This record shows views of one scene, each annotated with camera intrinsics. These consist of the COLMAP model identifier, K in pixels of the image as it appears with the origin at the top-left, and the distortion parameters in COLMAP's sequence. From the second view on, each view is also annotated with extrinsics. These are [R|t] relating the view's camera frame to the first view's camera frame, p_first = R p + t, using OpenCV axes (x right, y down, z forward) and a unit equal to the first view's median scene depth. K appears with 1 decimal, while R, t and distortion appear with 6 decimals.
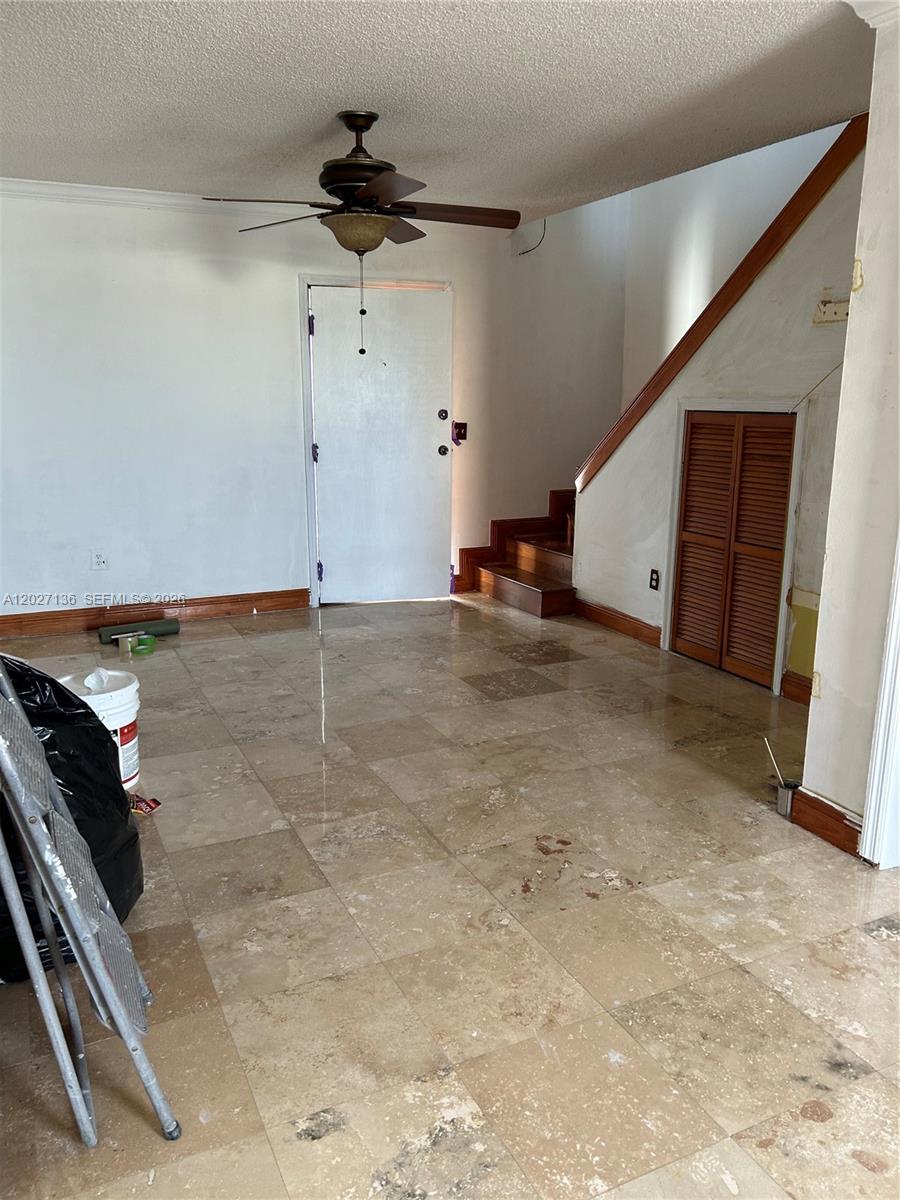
lens RADIAL K [[911.1, 0, 446.5], [0, 911.1, 603.1], [0, 0, 1]] dist [0.055391, -0.061463]
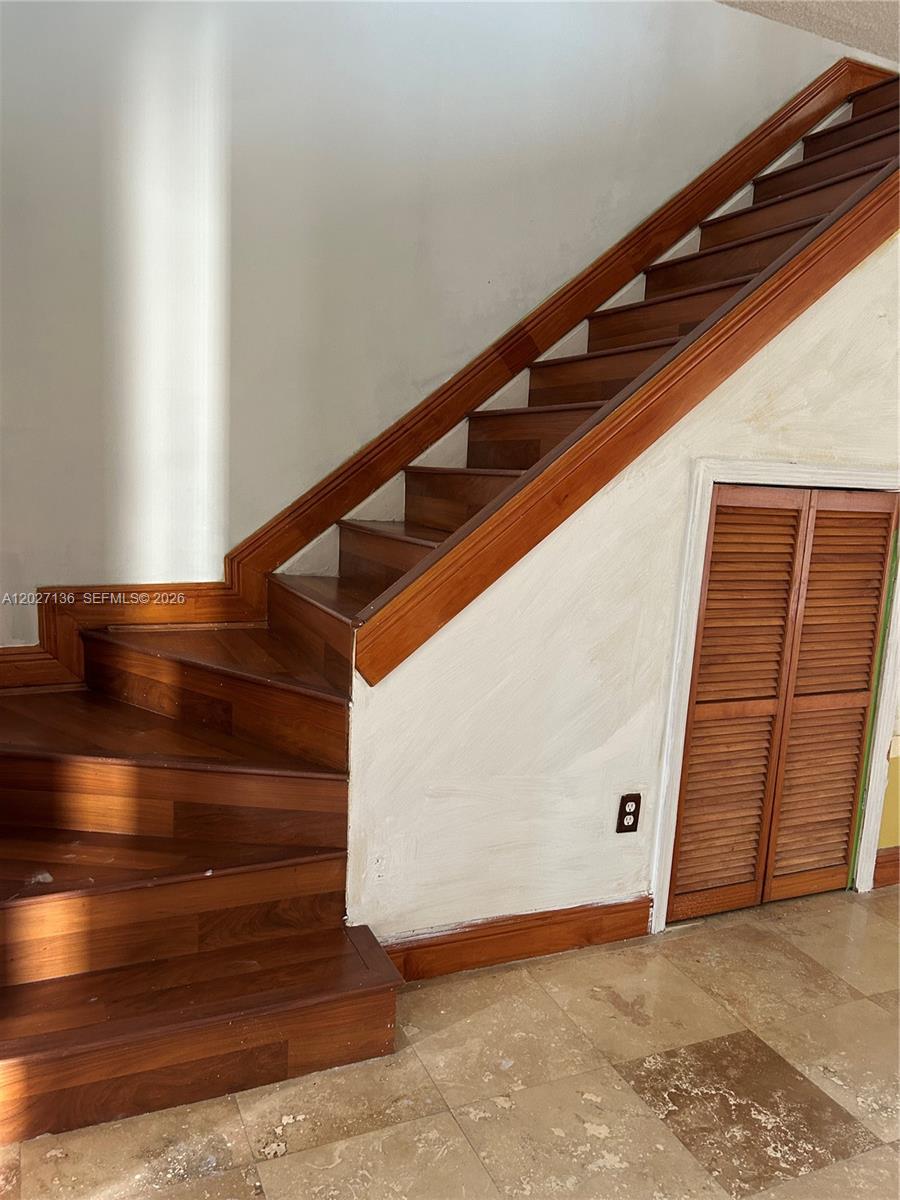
lens RADIAL K [[911.1, 0, 455.7], [0, 911.1, 599.5], [0, 0, 1]] dist [0.055391, -0.061463]
pose [[0.009112, -0.160319, 0.987023, -0.270057], [0.169613, 0.973009, 0.156477, -0.253842], [-0.985469, 0.165986, 0.036058, 1.145571]]
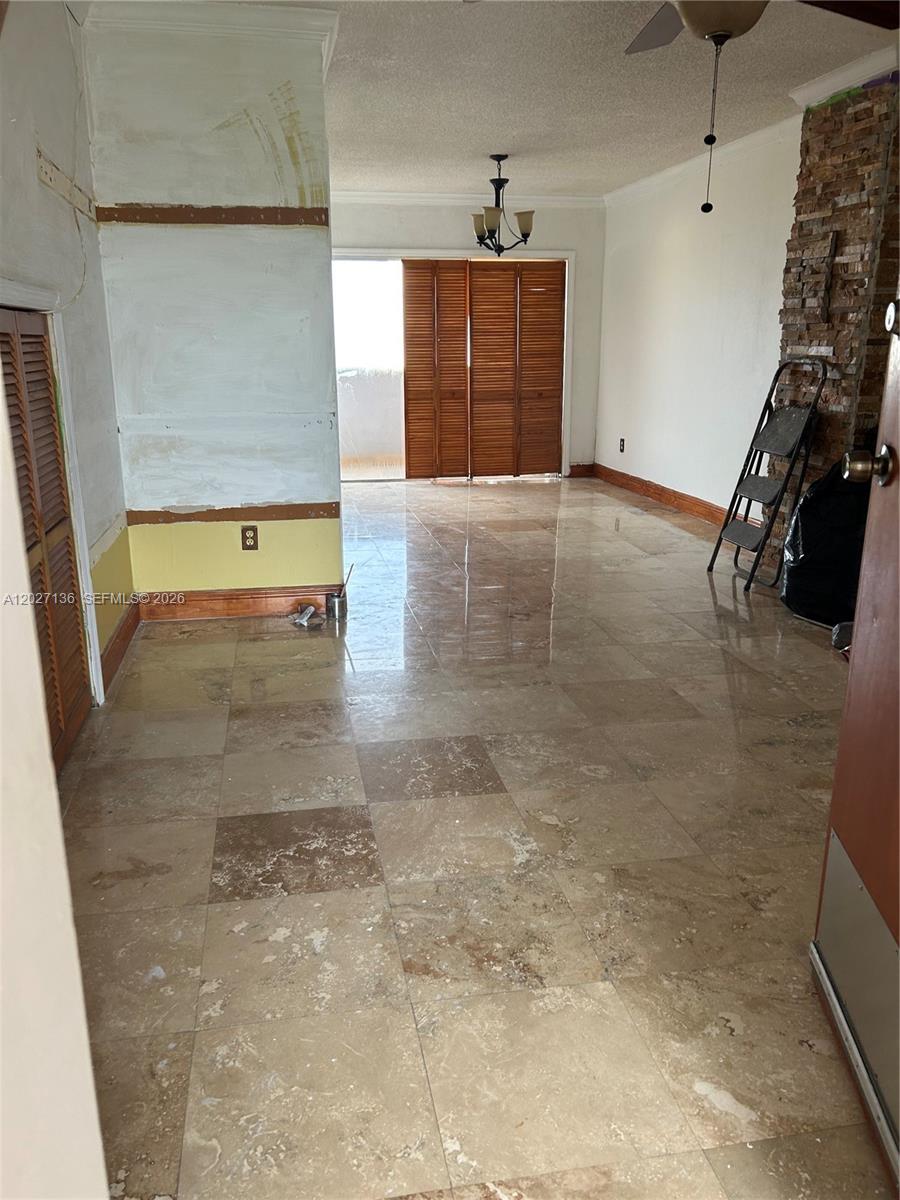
lens RADIAL K [[911.1, 0, 446.4], [0, 911.1, 596.6], [0, 0, 1]] dist [0.055391, -0.061463]
pose [[-0.967227, -0.070723, 0.243864, -0.077138], [0.054297, 0.880601, 0.470738, -0.285130], [-0.248039, 0.468552, -0.847901, 1.400228]]
